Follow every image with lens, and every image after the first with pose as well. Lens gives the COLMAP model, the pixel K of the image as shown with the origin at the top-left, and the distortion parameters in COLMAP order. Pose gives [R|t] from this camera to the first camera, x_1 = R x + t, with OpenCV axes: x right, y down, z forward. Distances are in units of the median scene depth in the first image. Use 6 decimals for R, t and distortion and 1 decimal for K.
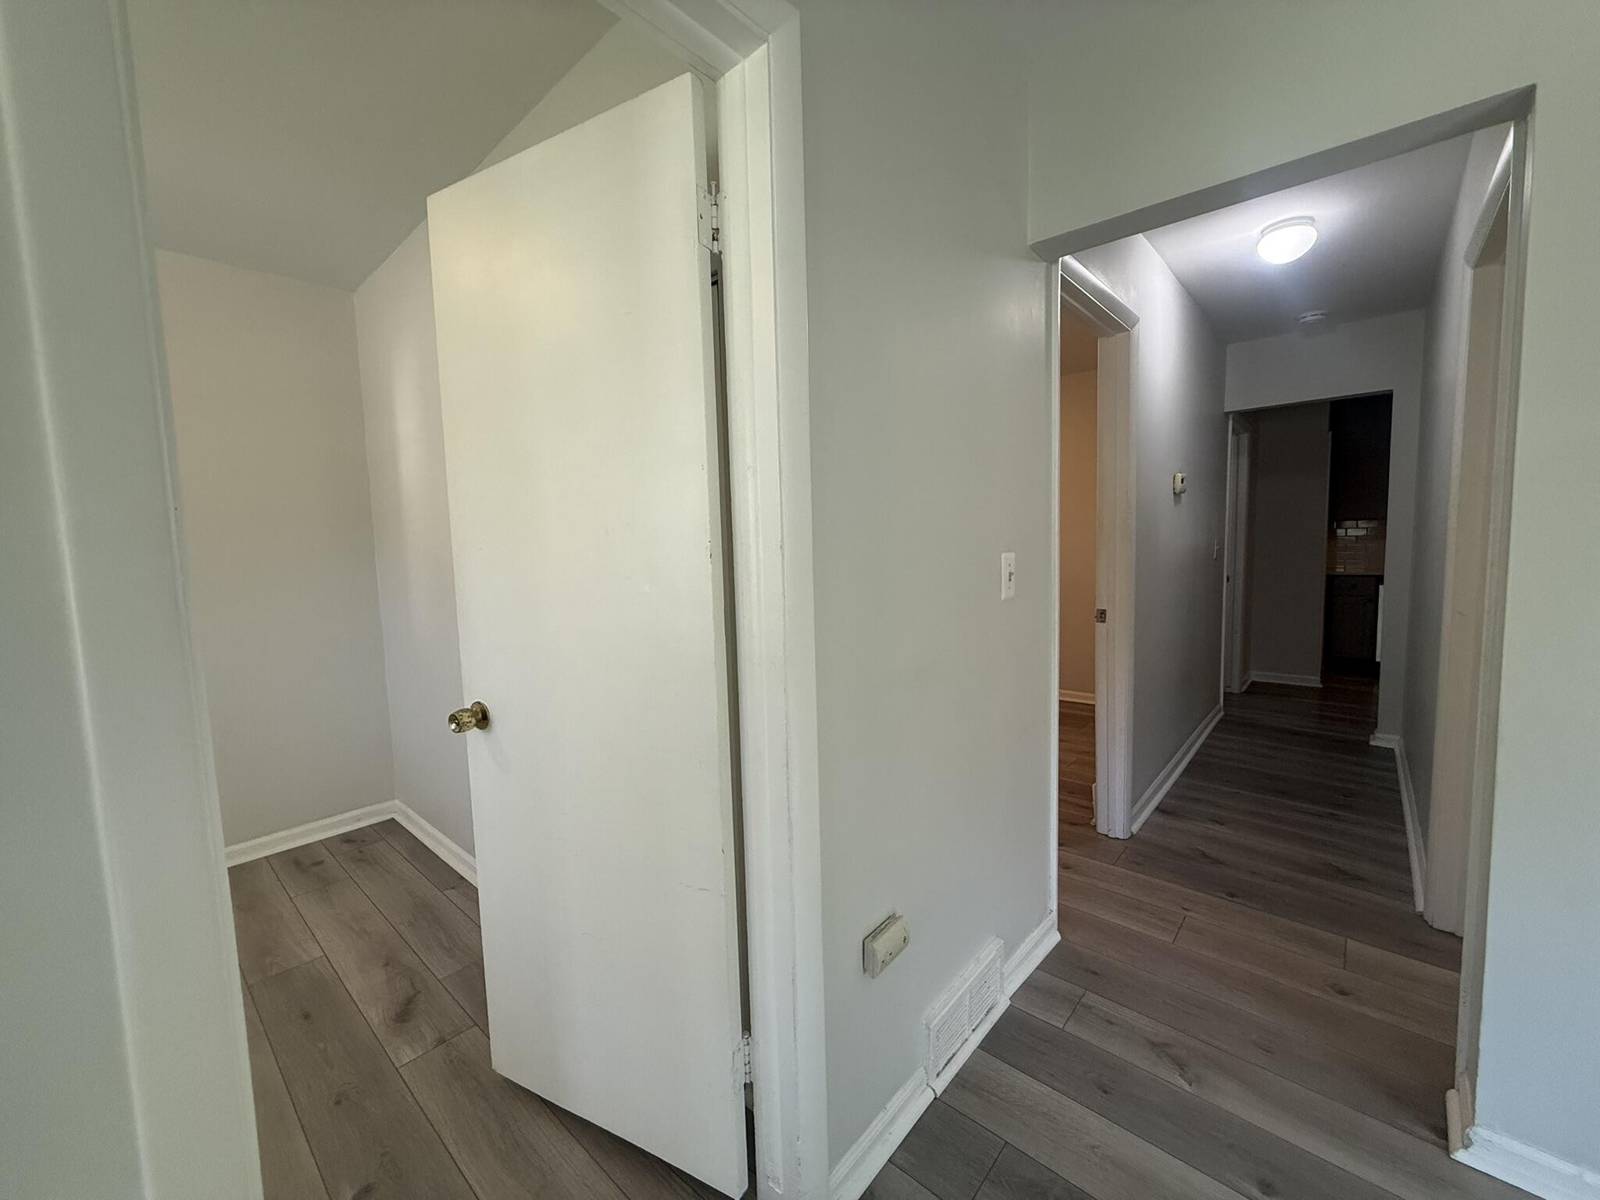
lens RADIAL K [[637.2, 0, 795.8], [0, 637.2, 596.9], [0, 0, 1]] dist [-0.000083, -0.000054]
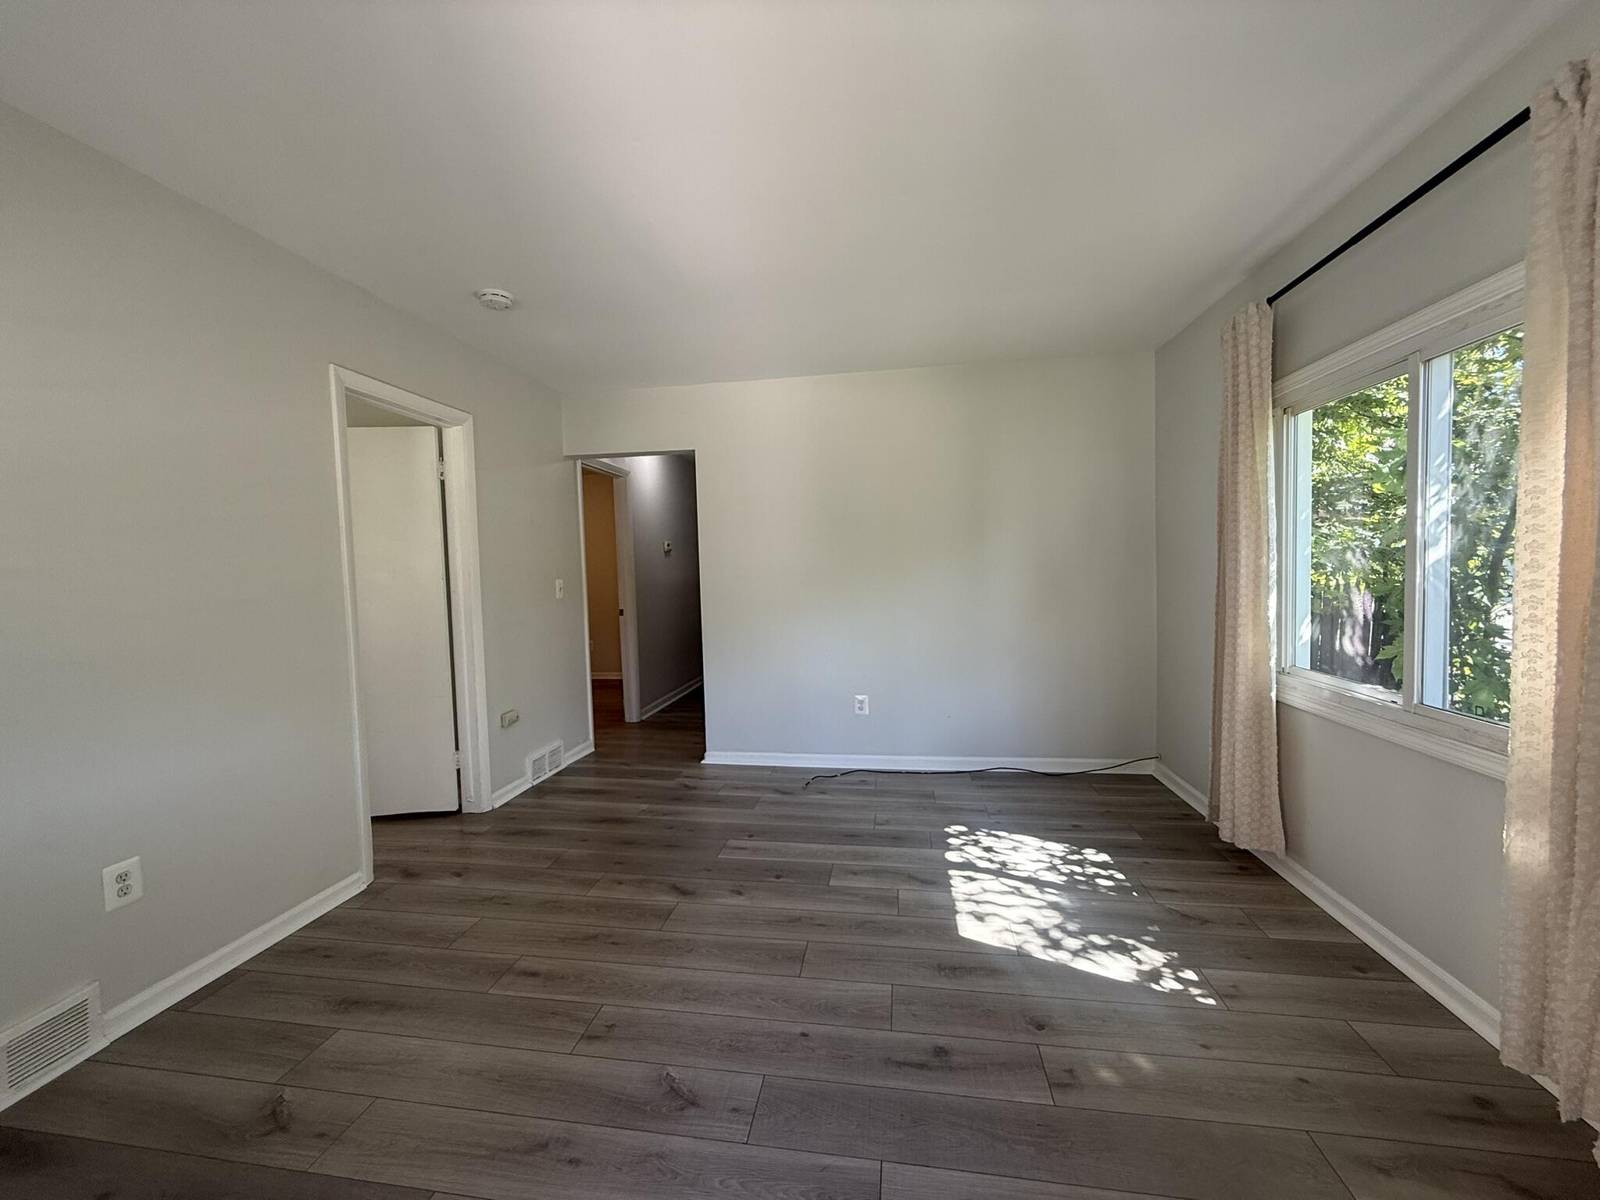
lens RADIAL K [[637.2, 0, 795.8], [0, 637.2, 596.9], [0, 0, 1]] dist [-0.000083, -0.000054]
pose [[0.841592, -0.018079, 0.539812, -0.239112], [0.050006, 0.997755, -0.044546, 0.156360], [-0.537795, 0.064484, 0.840606, -1.614123]]
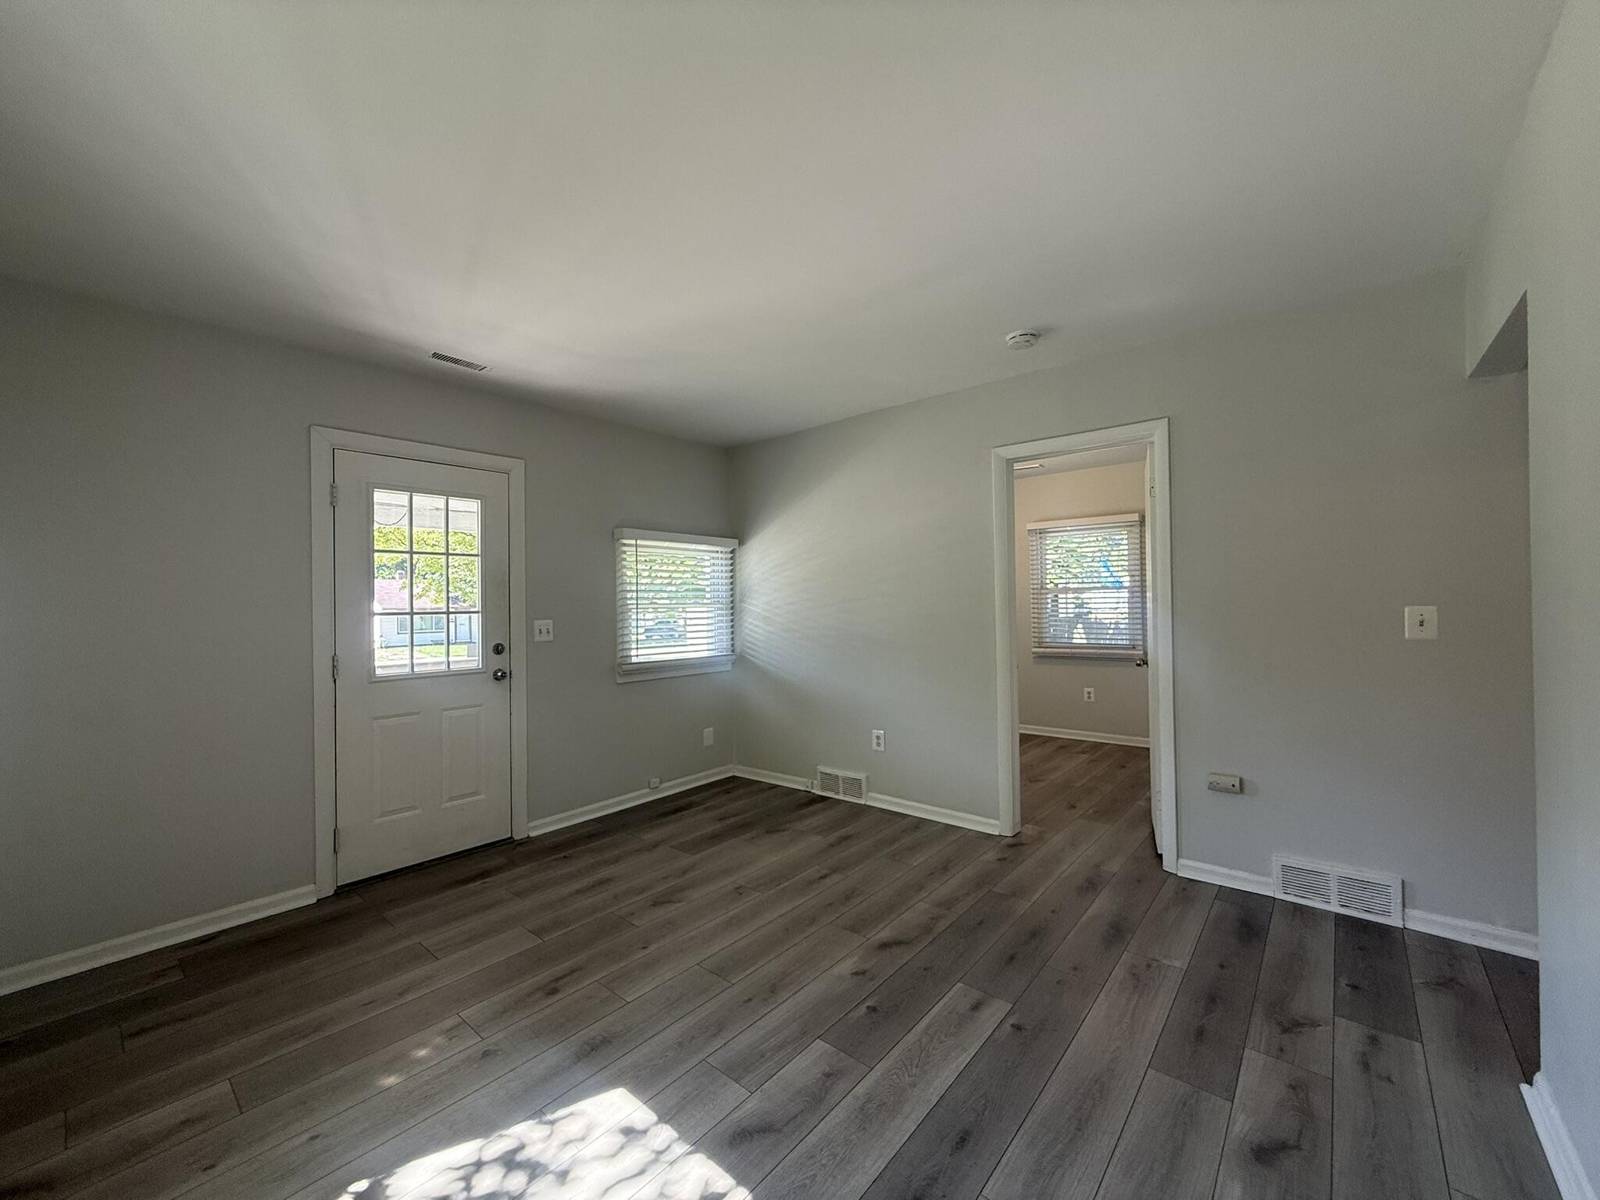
lens RADIAL K [[637.2, 0, 795.8], [0, 637.2, 596.9], [0, 0, 1]] dist [-0.000083, -0.000054]
pose [[0.033236, 0.024561, -0.999146, 1.741673], [-0.070941, 0.997234, 0.022154, -0.028752], [0.996927, 0.070144, 0.034886, -0.477526]]
